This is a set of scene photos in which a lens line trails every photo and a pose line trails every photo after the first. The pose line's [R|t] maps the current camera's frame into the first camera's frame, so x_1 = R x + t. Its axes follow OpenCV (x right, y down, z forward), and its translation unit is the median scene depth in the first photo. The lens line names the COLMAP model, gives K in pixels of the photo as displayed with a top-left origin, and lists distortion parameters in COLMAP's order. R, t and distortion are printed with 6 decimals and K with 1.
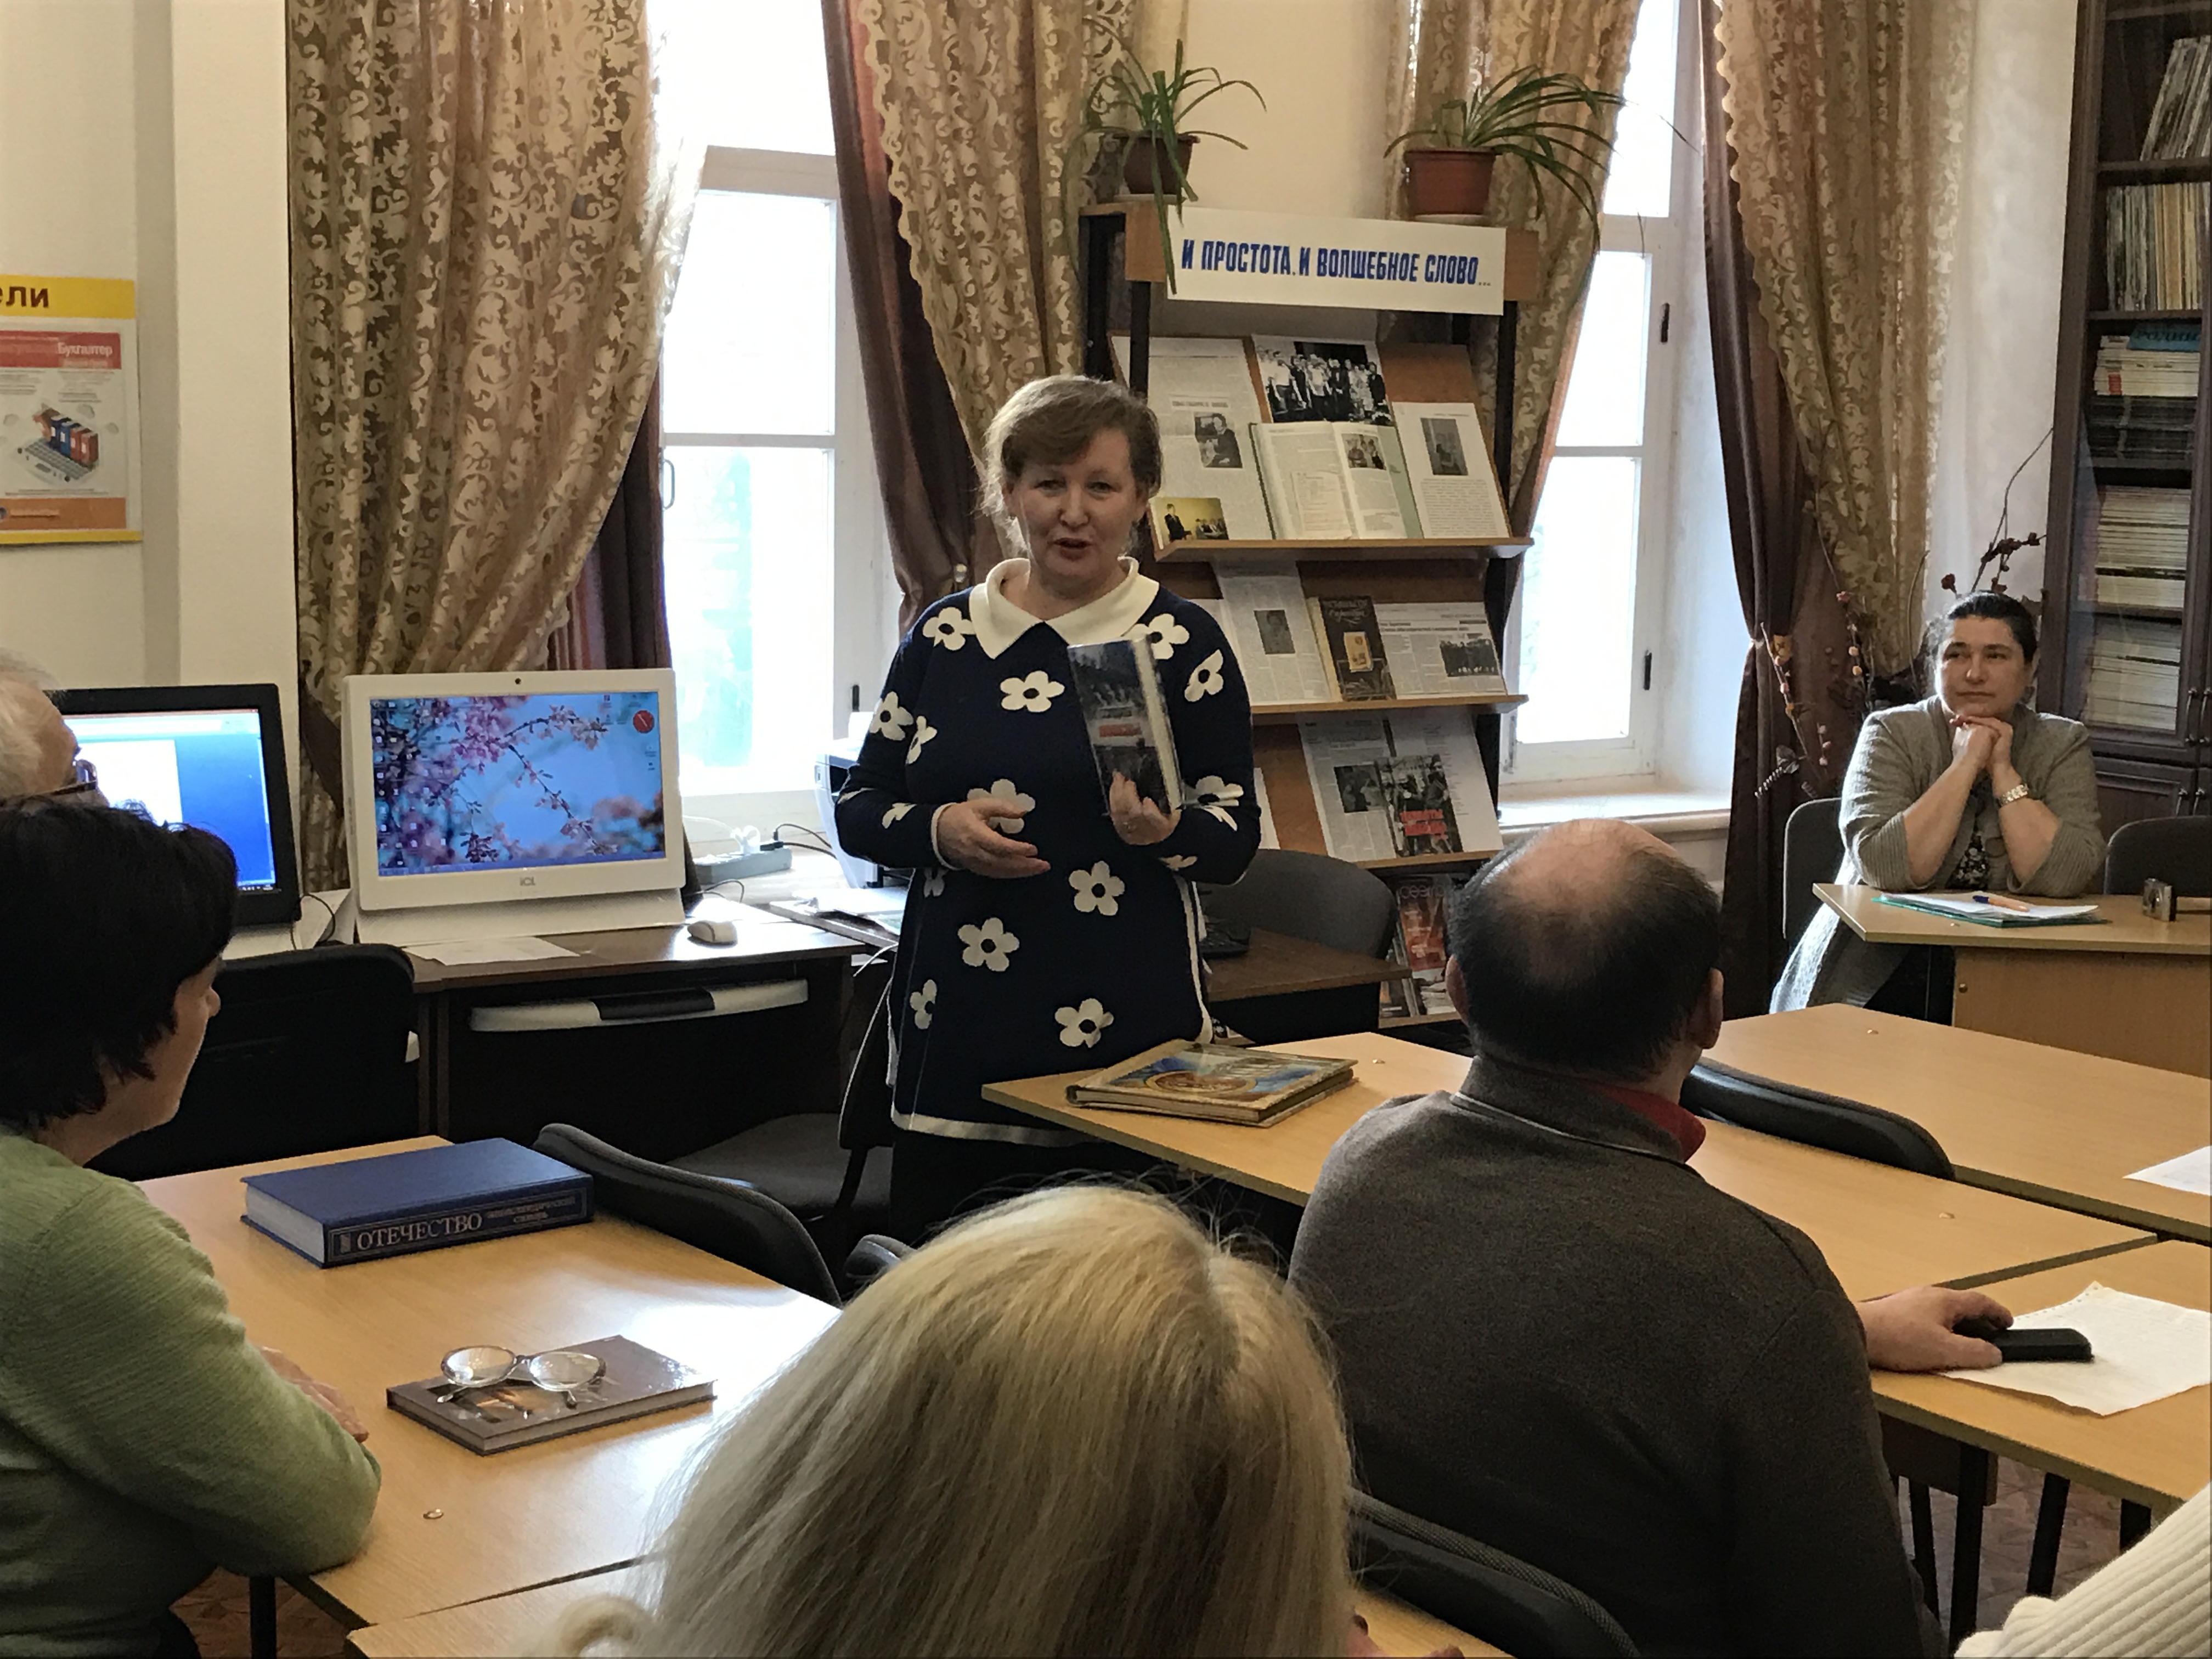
lens RADIAL K [[2879.6, 0, 1103.5], [0, 2879.6, 832.1], [0, 0, 1]] dist [-0.017867, 0.000000]
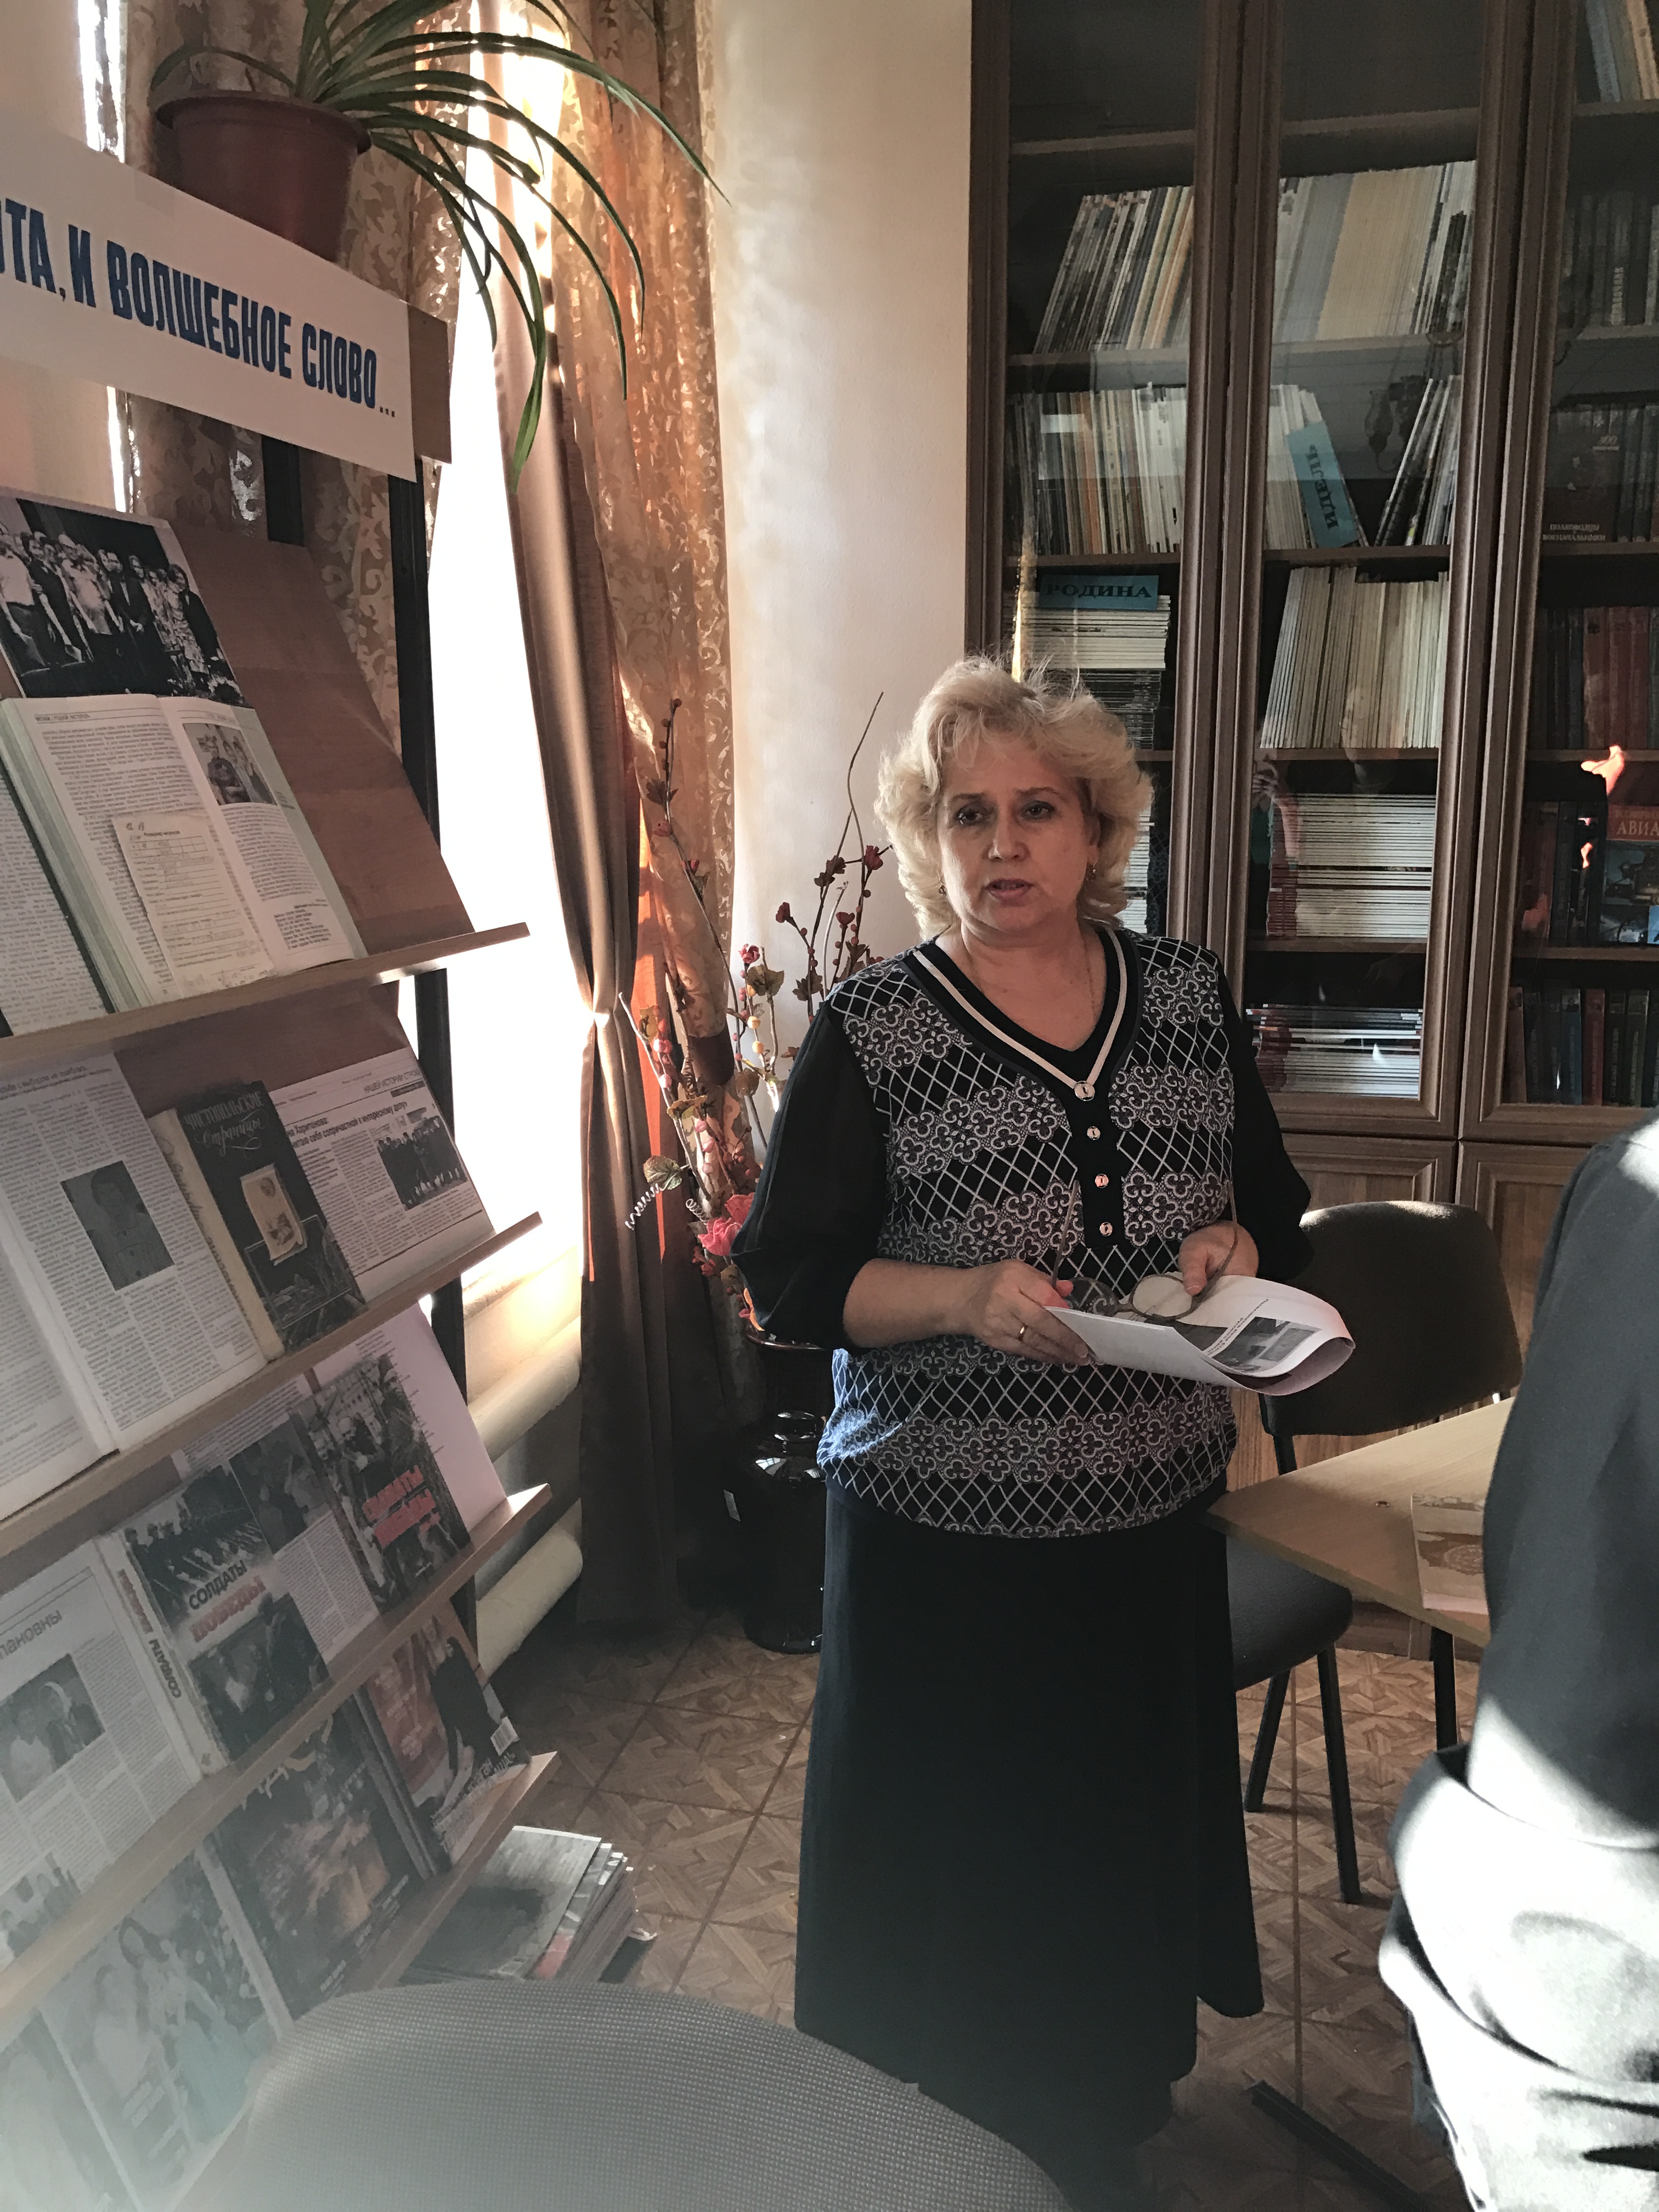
lens RADIAL K [[1803.8, 0, 864.7], [0, 1803.8, 1071.7], [0, 0, 1]] dist [0.028279, -0.018104]
pose [[0.740064, -0.140420, 0.657714, -0.026051], [0.109985, 0.990064, 0.087620, -0.099260], [-0.663482, 0.007494, 0.748155, 0.728160]]
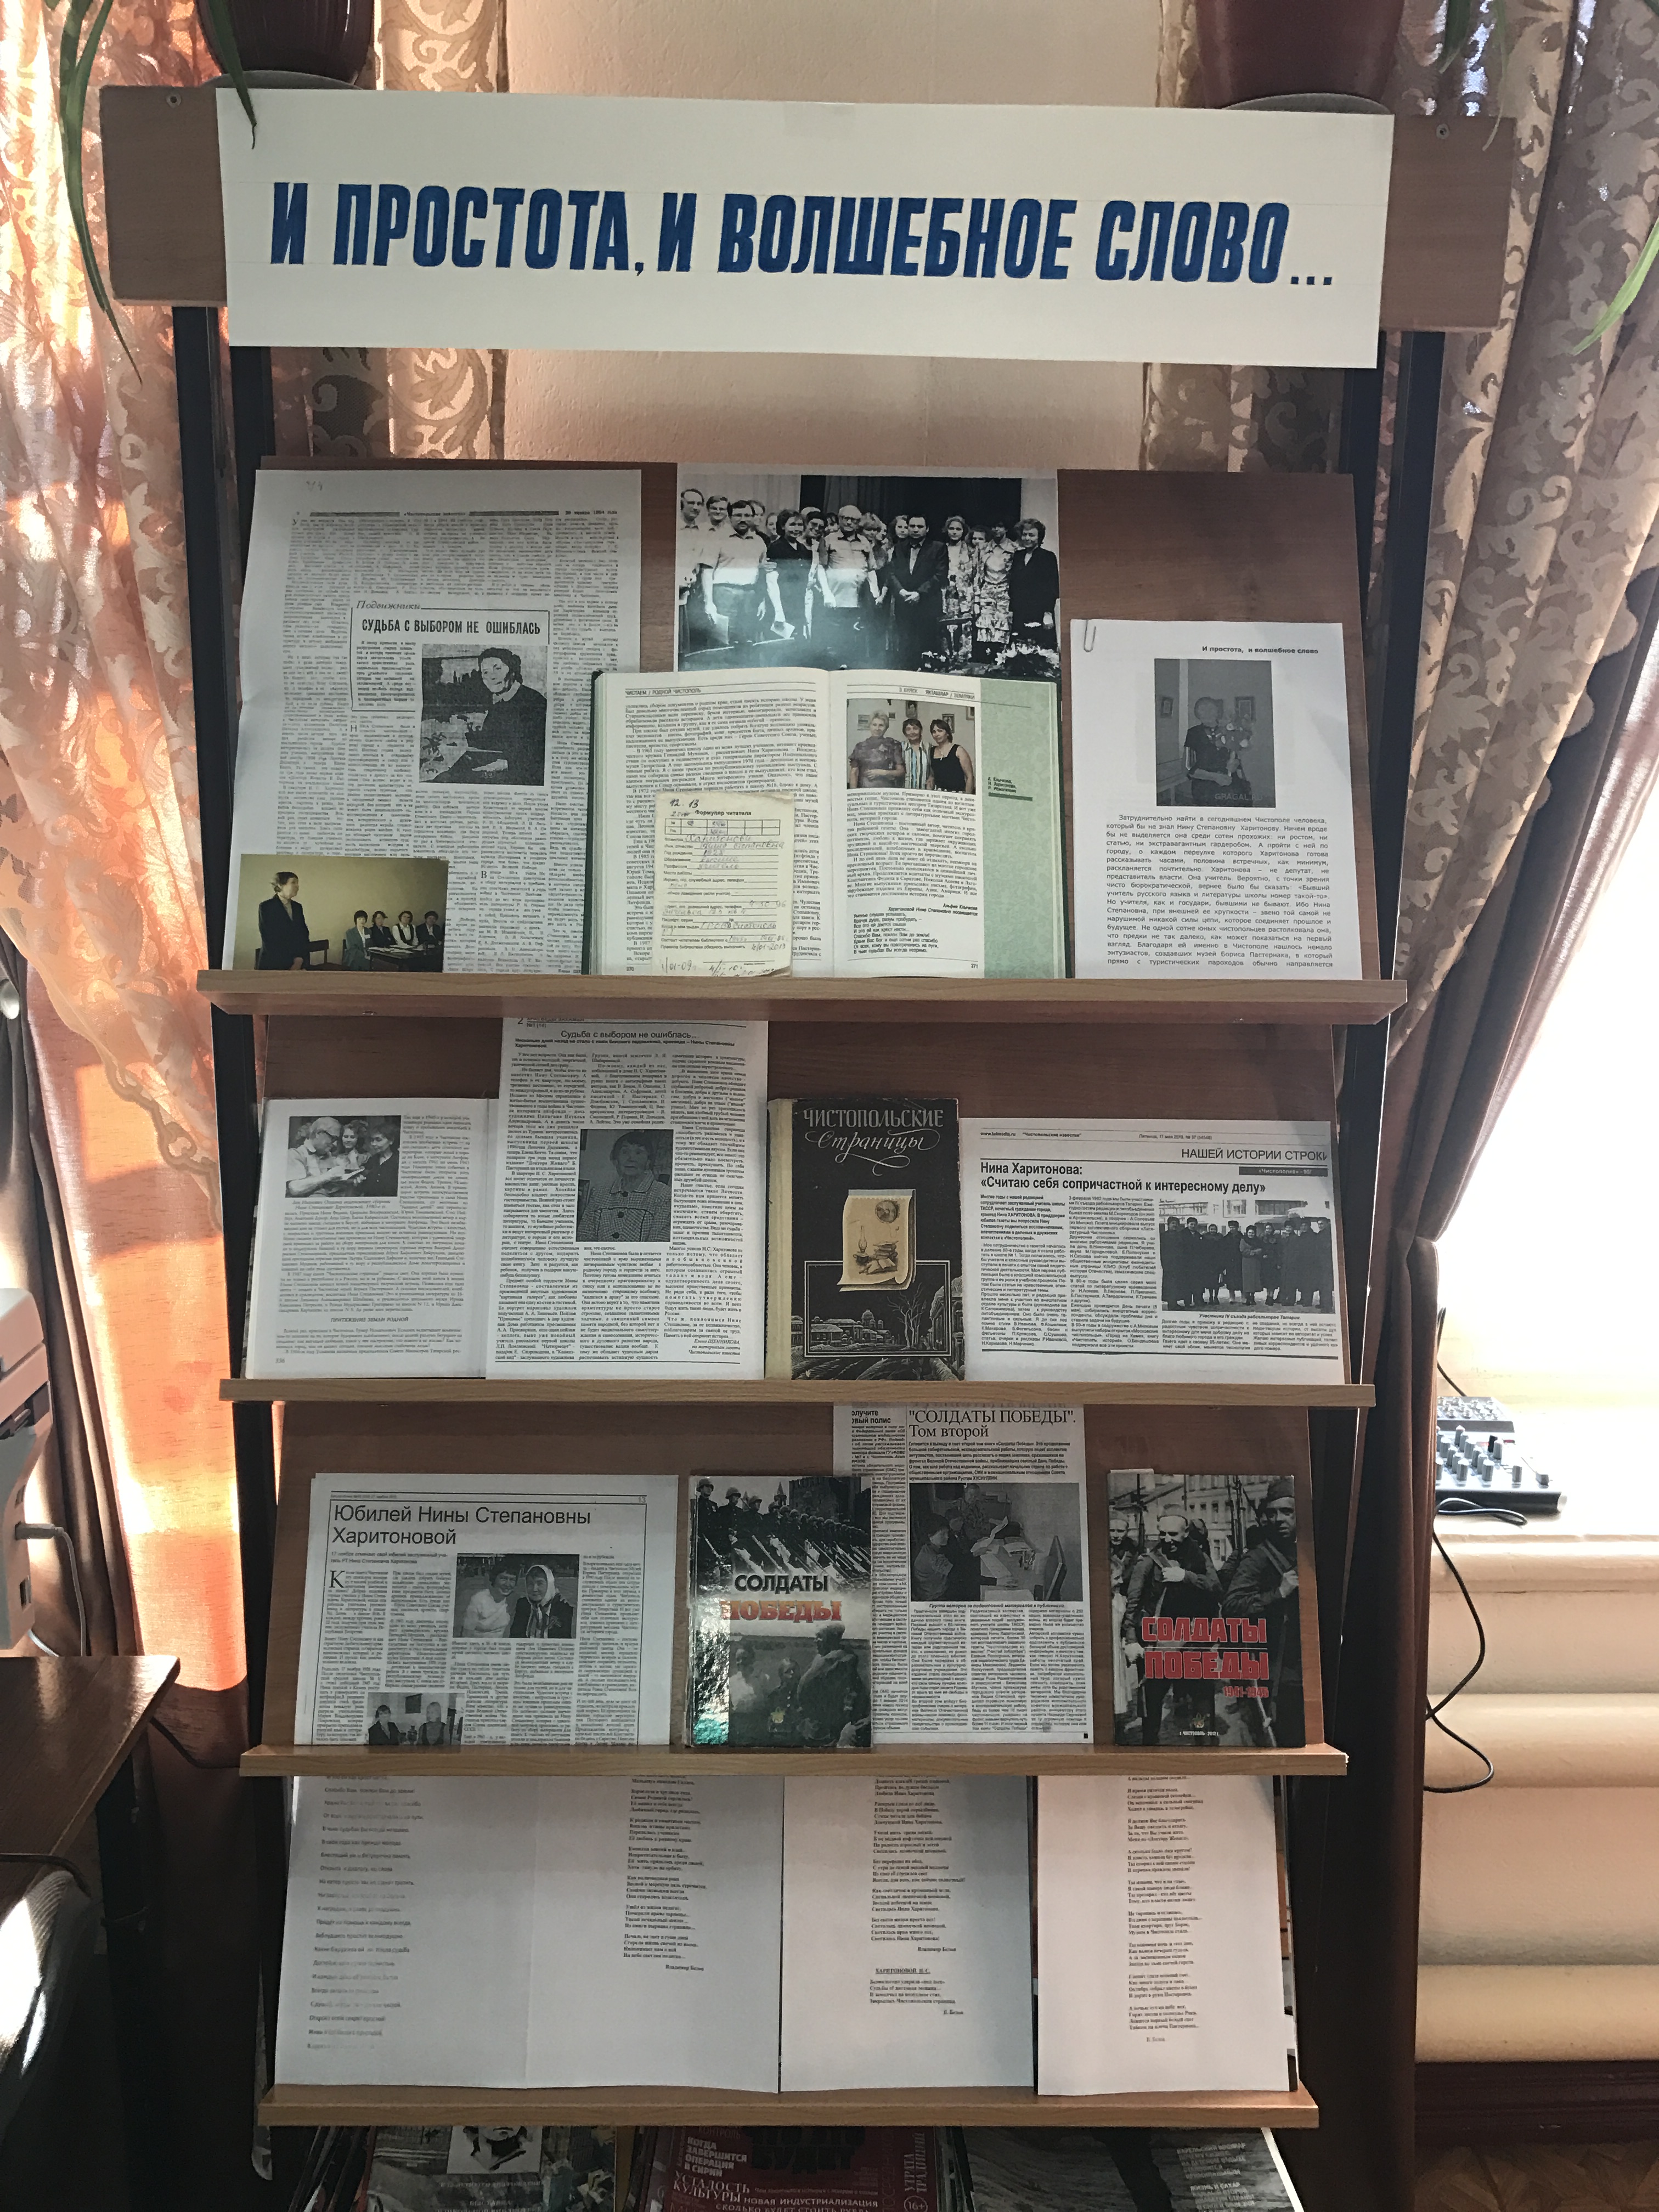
lens RADIAL K [[1803.8, 0, 880.9], [0, 1803.8, 1088.8], [0, 0, 1]] dist [0.028279, -0.018104]
pose [[0.841836, 0.101878, -0.530031, 0.222361], [-0.072331, 0.994461, 0.076264, -0.103652], [0.534865, -0.025864, 0.844542, 0.785577]]
